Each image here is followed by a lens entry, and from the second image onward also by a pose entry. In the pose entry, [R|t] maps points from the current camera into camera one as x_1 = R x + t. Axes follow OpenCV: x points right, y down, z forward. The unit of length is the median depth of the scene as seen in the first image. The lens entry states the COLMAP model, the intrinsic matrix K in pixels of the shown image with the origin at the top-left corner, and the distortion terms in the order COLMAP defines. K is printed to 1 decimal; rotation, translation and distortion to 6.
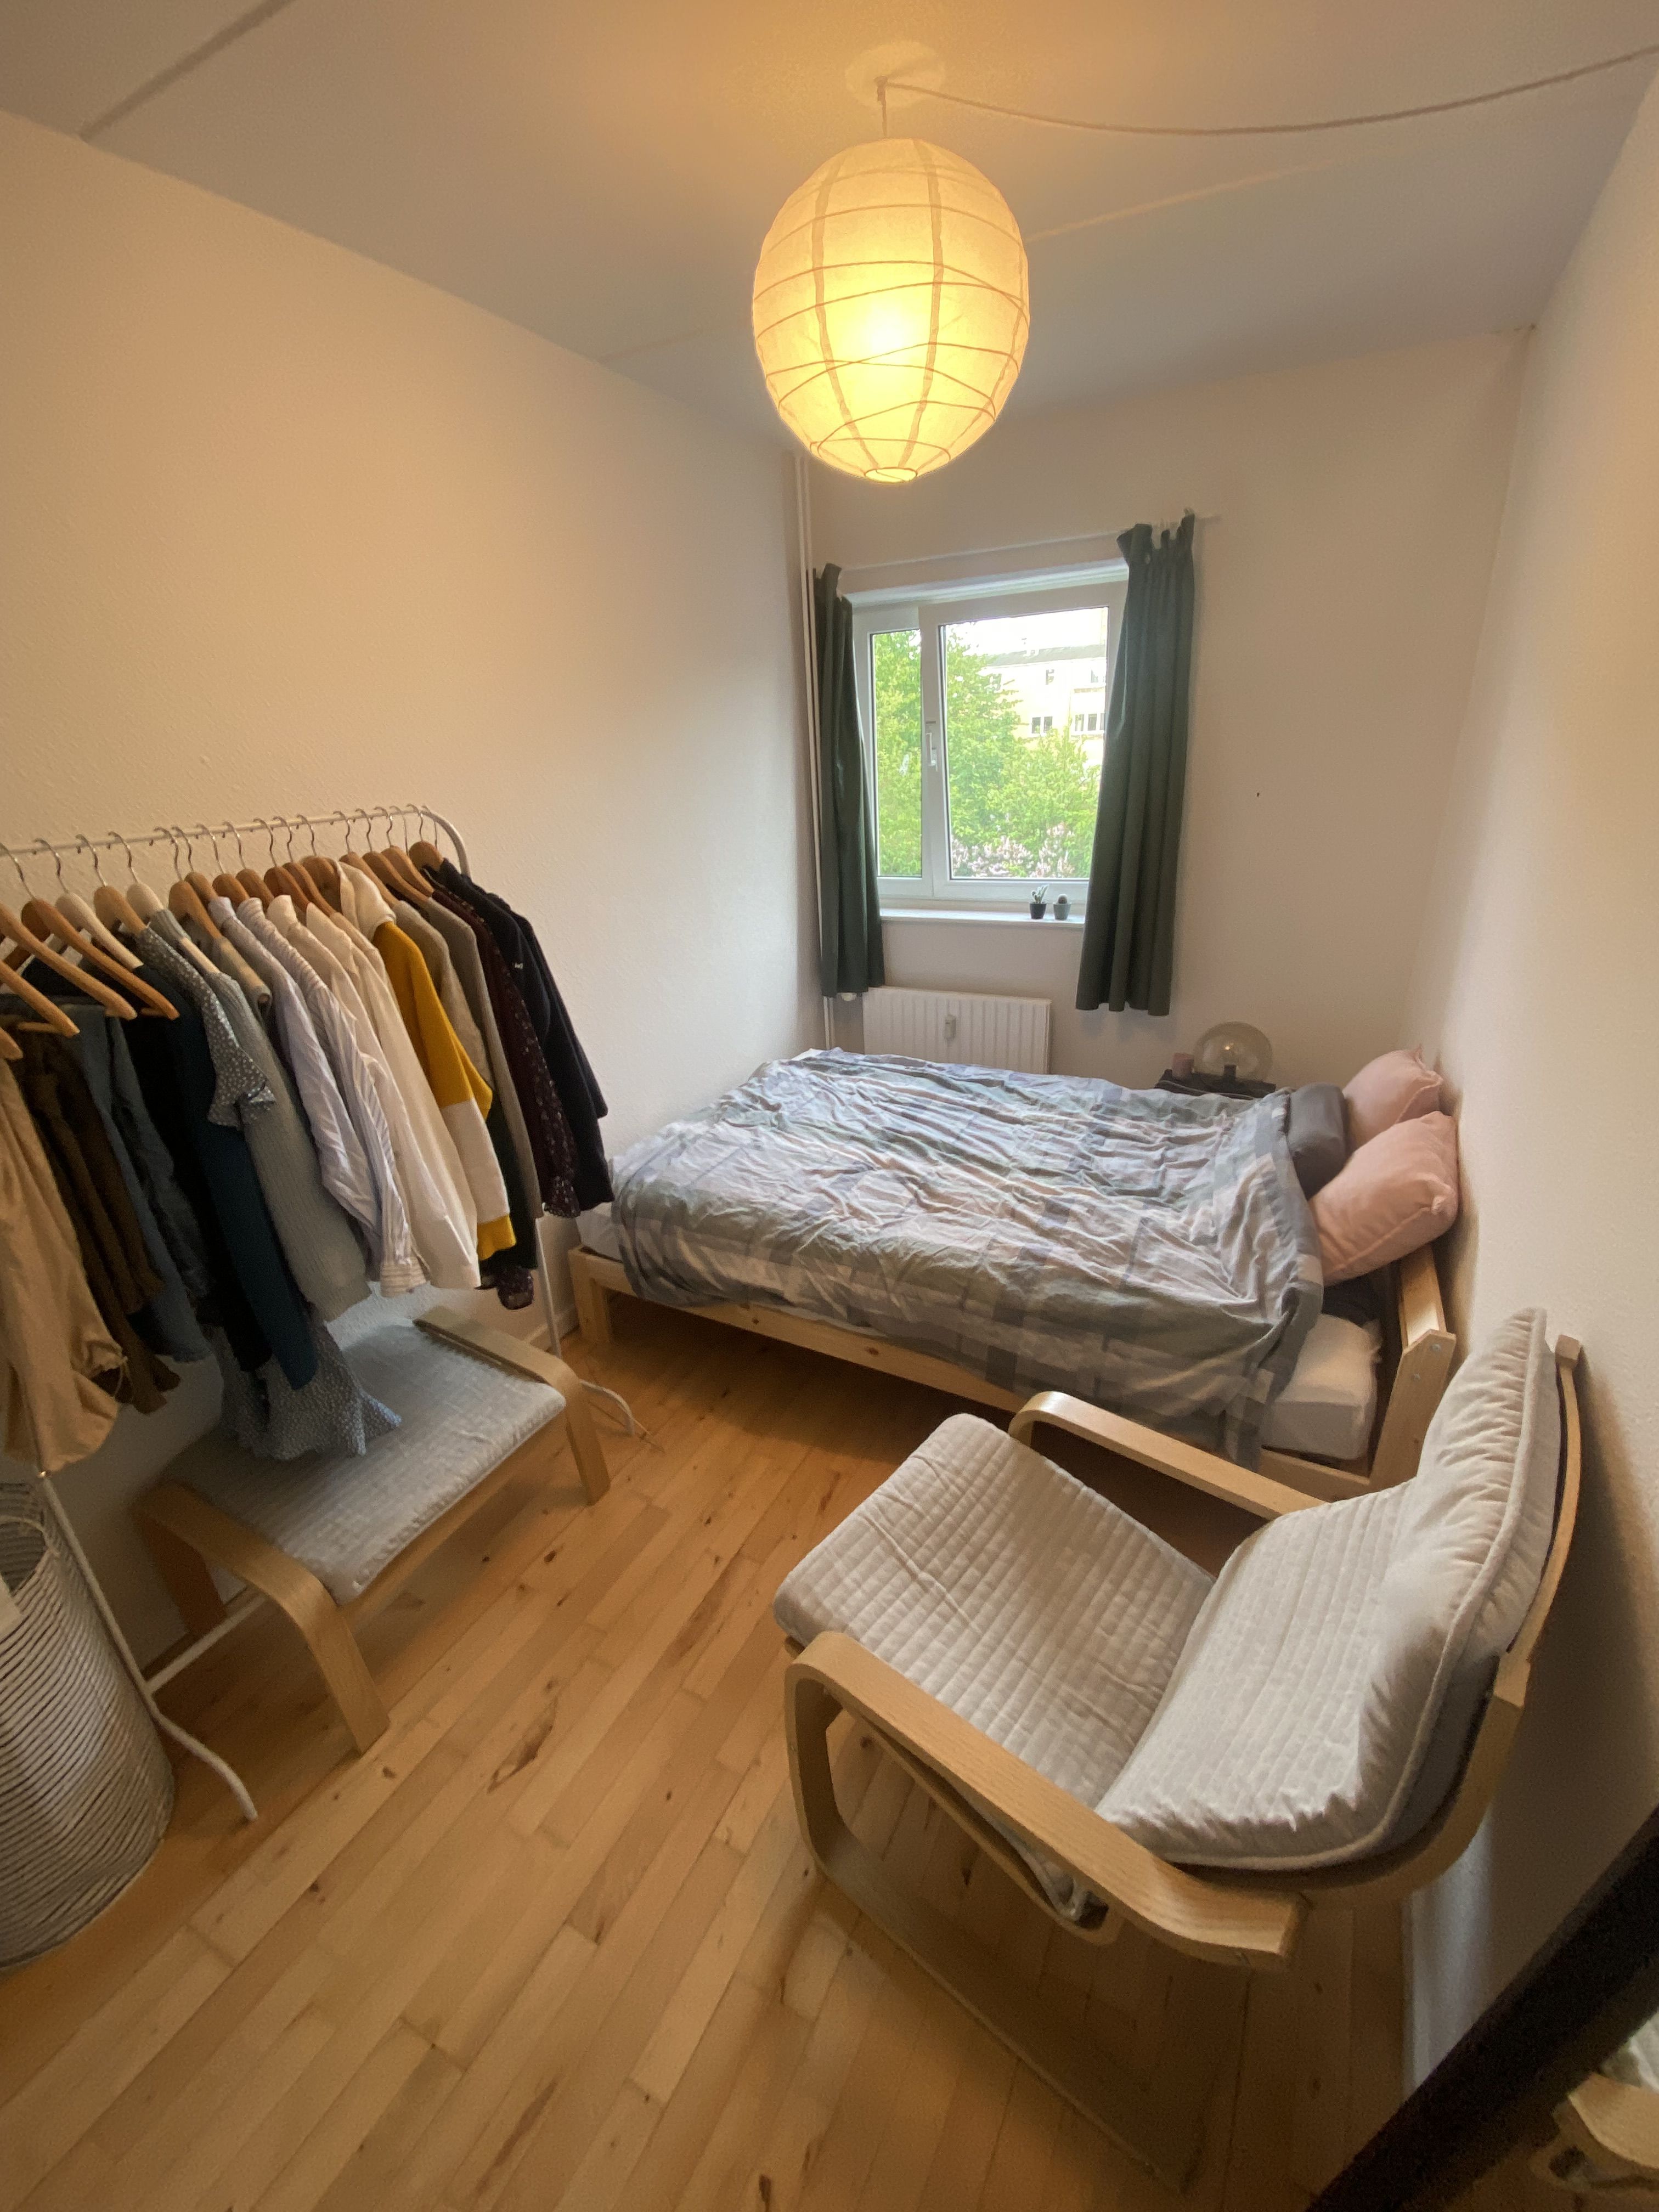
lens RADIAL K [[896.7, 0, 829.5], [0, 896.7, 1106.0], [0, 0, 1]] dist [-0.034185, -0.000291]
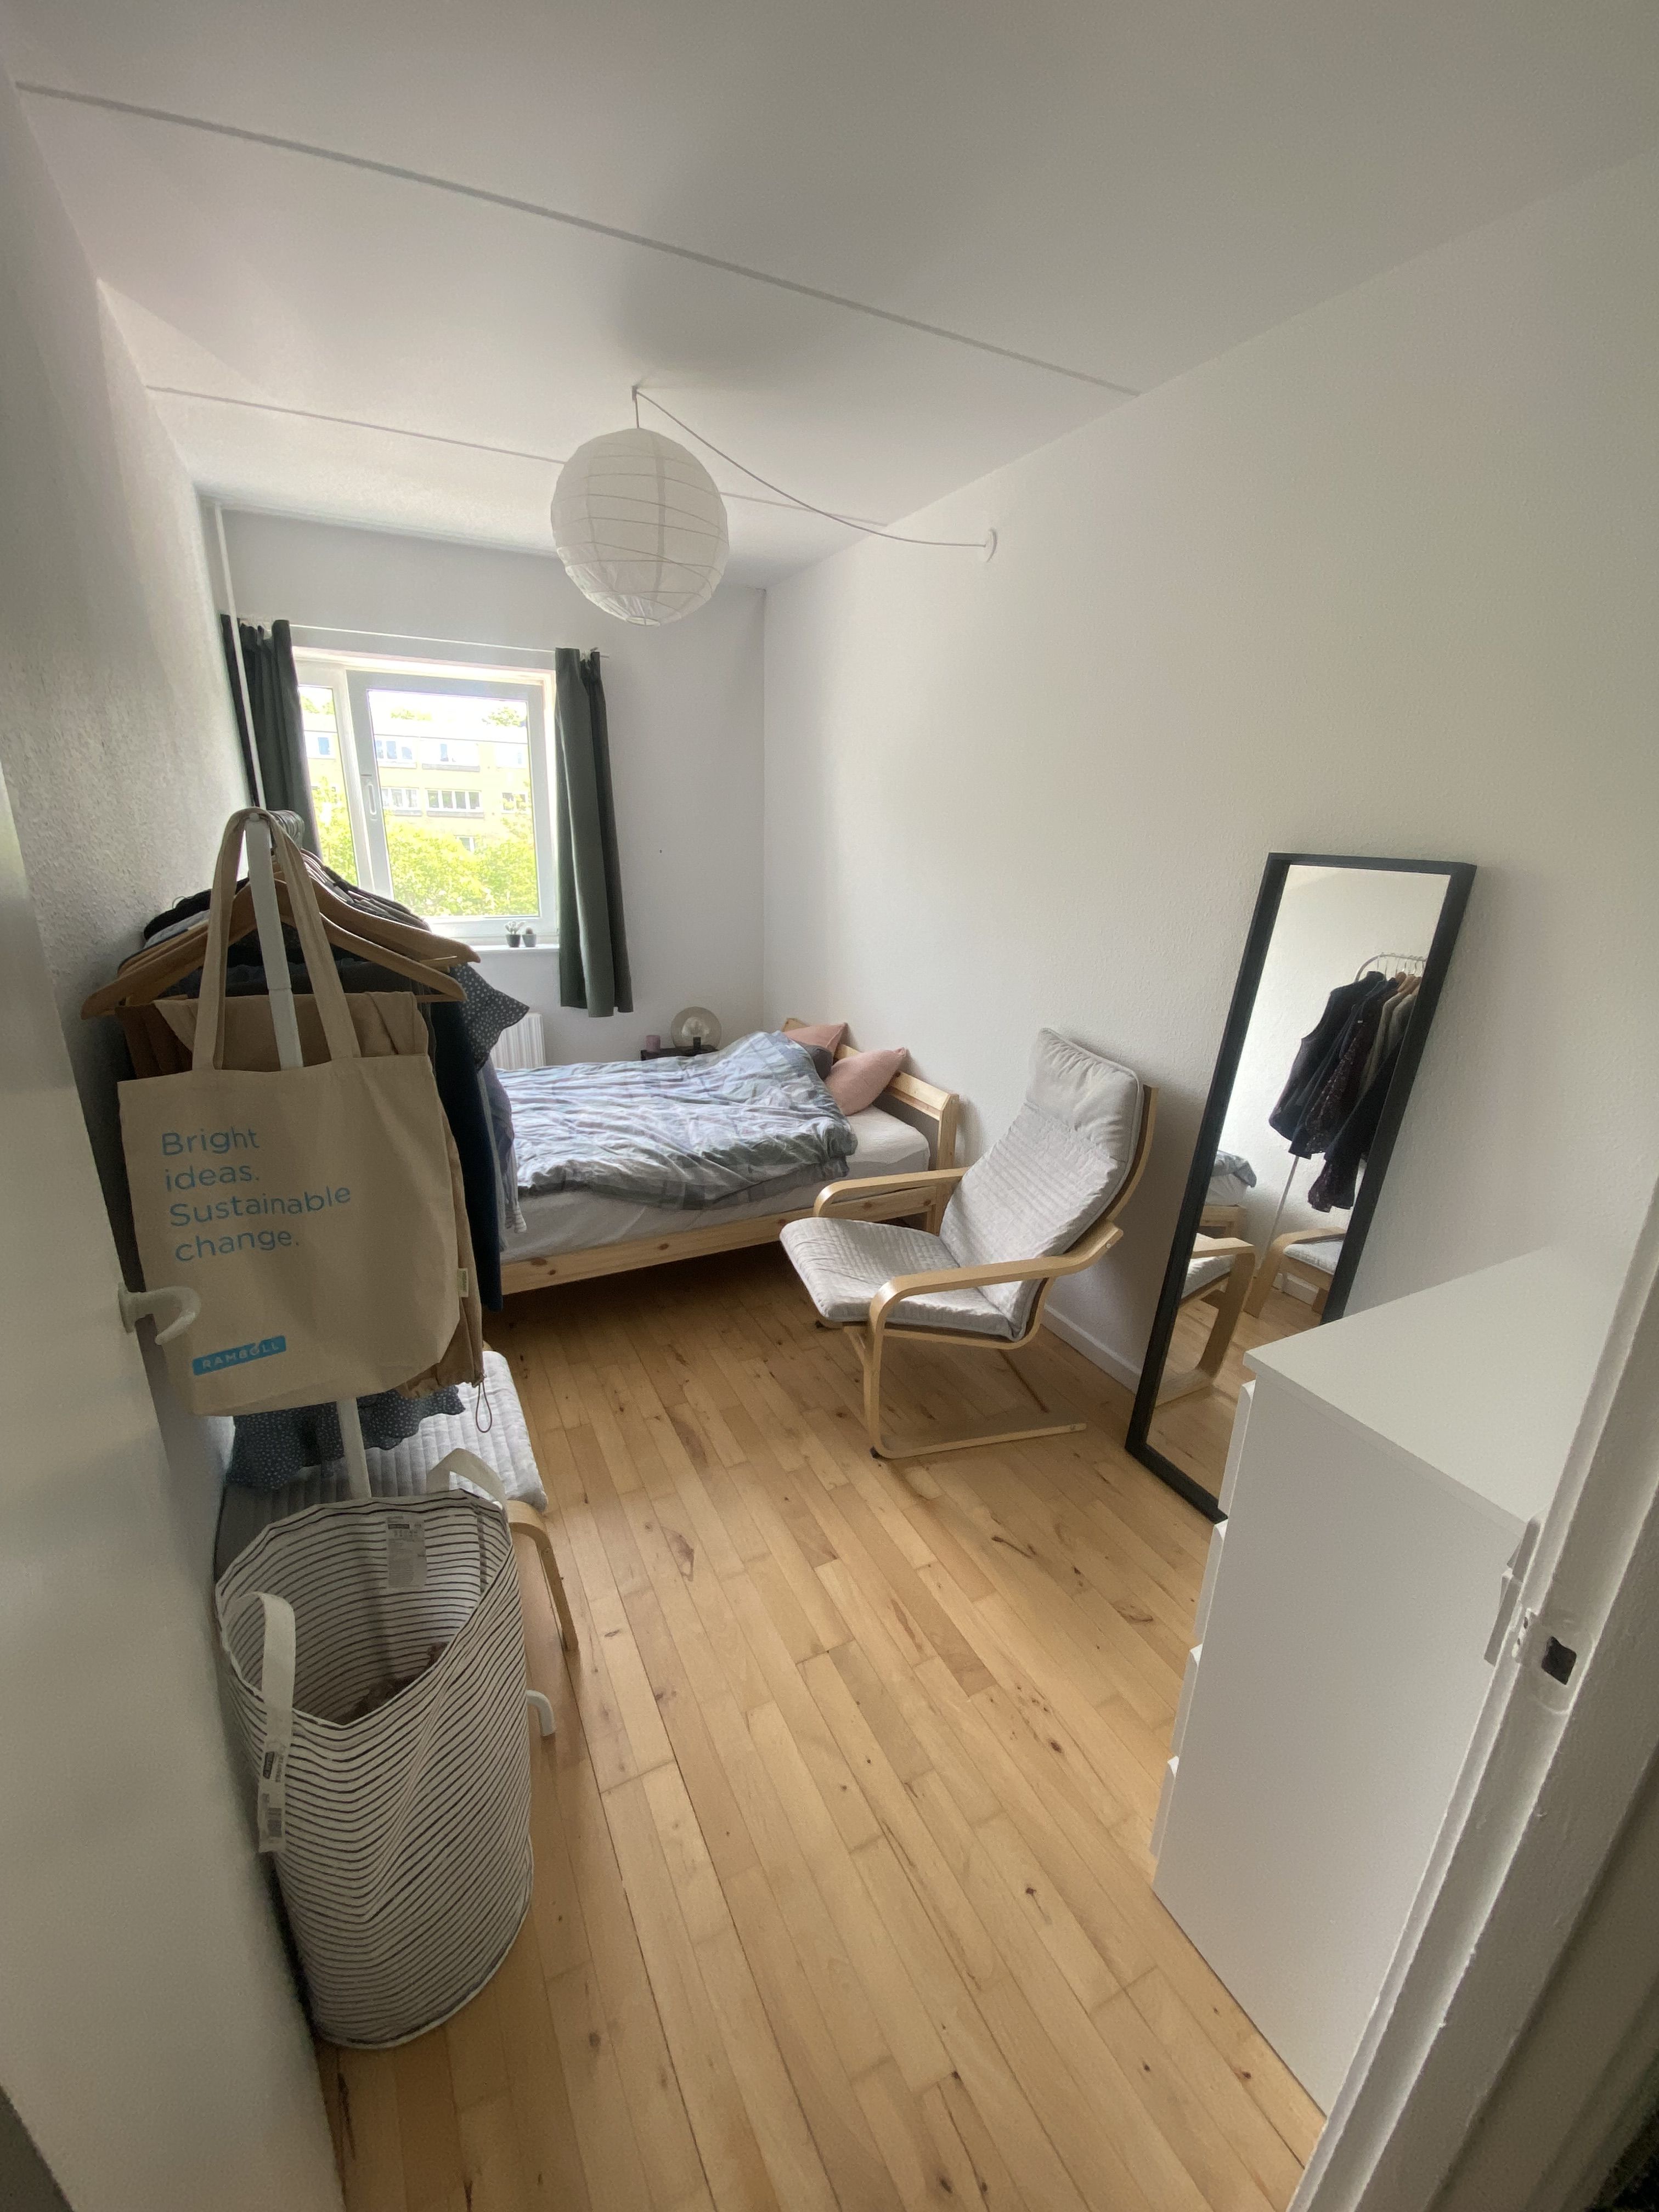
lens RADIAL K [[894.4, 0, 829.5], [0, 894.4, 1106.0], [0, 0, 1]] dist [-0.002422, -0.000171]
pose [[0.579947, -0.189030, 0.792420, -0.575001], [0.253220, 0.966352, 0.045198, 0.055942], [-0.774300, 0.174444, 0.608299, -0.030494]]
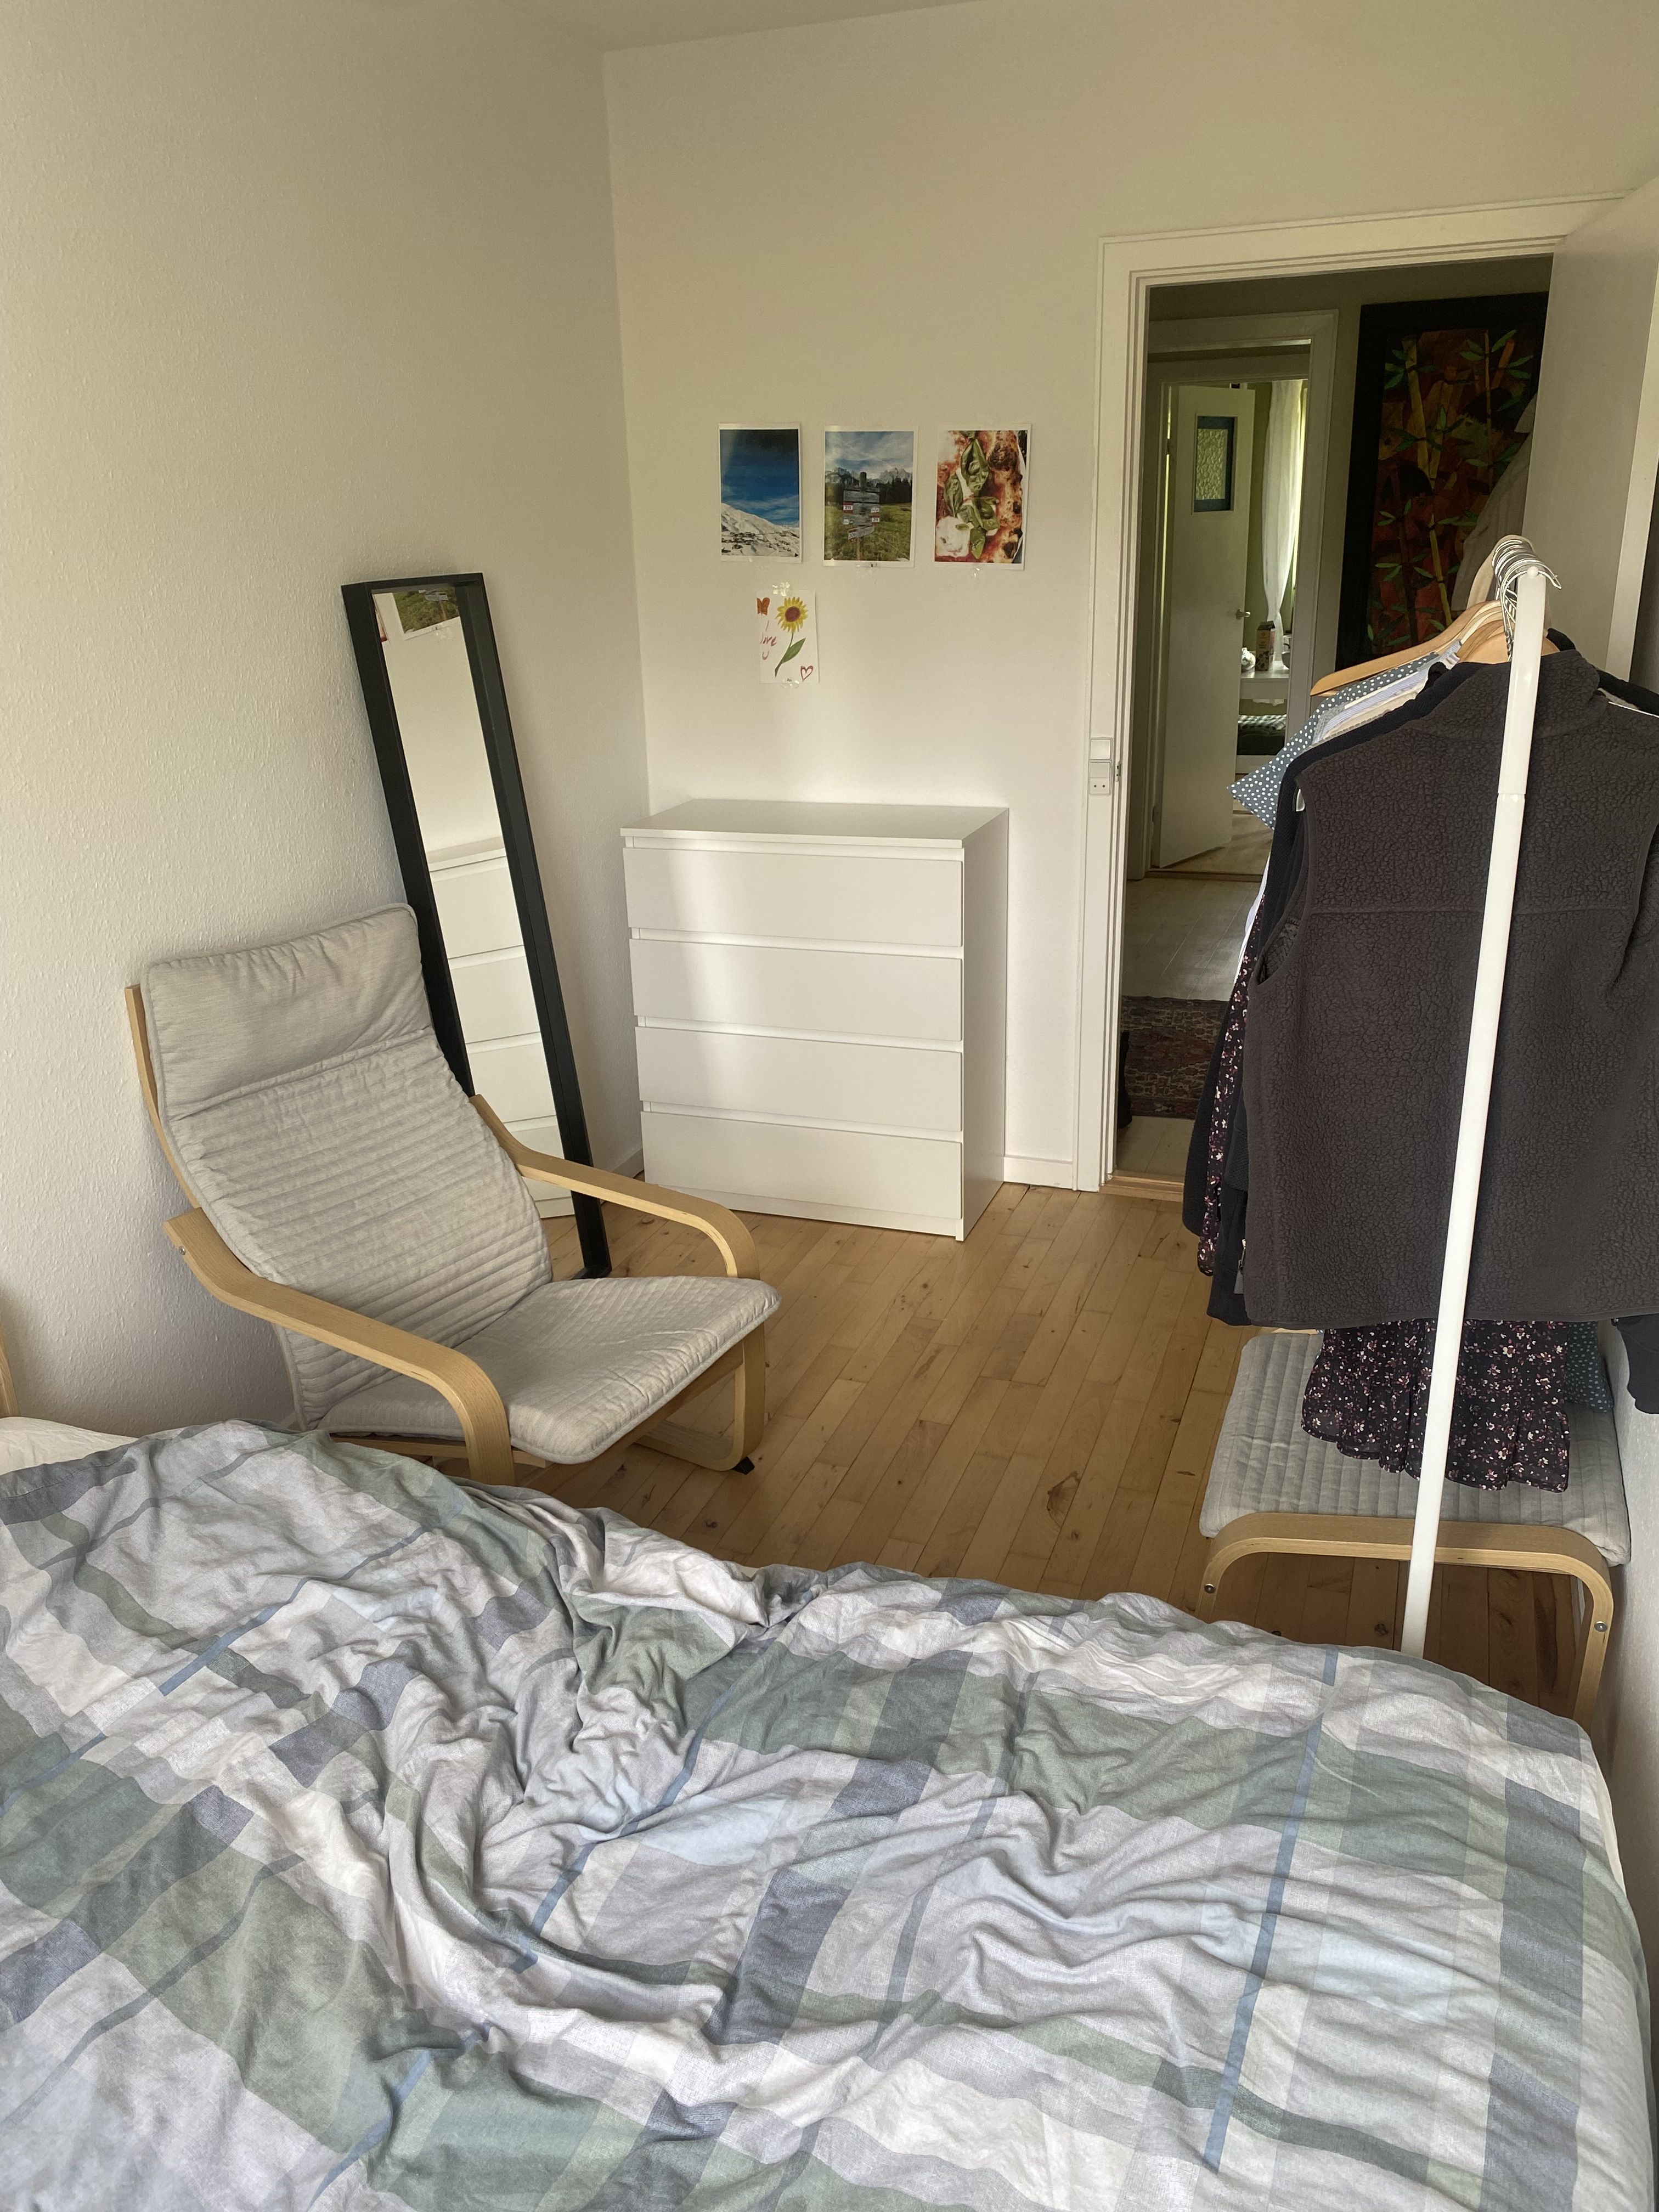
lens RADIAL K [[1648.1, 0, 829.5], [0, 1648.1, 1106.0], [0, 0, 1]] dist [-0.003629, -0.000662]
pose [[-0.989491, 0.110022, -0.093828, 0.004409], [0.021715, 0.754595, 0.655831, -0.403465], [0.142958, 0.646901, -0.749054, 1.035823]]
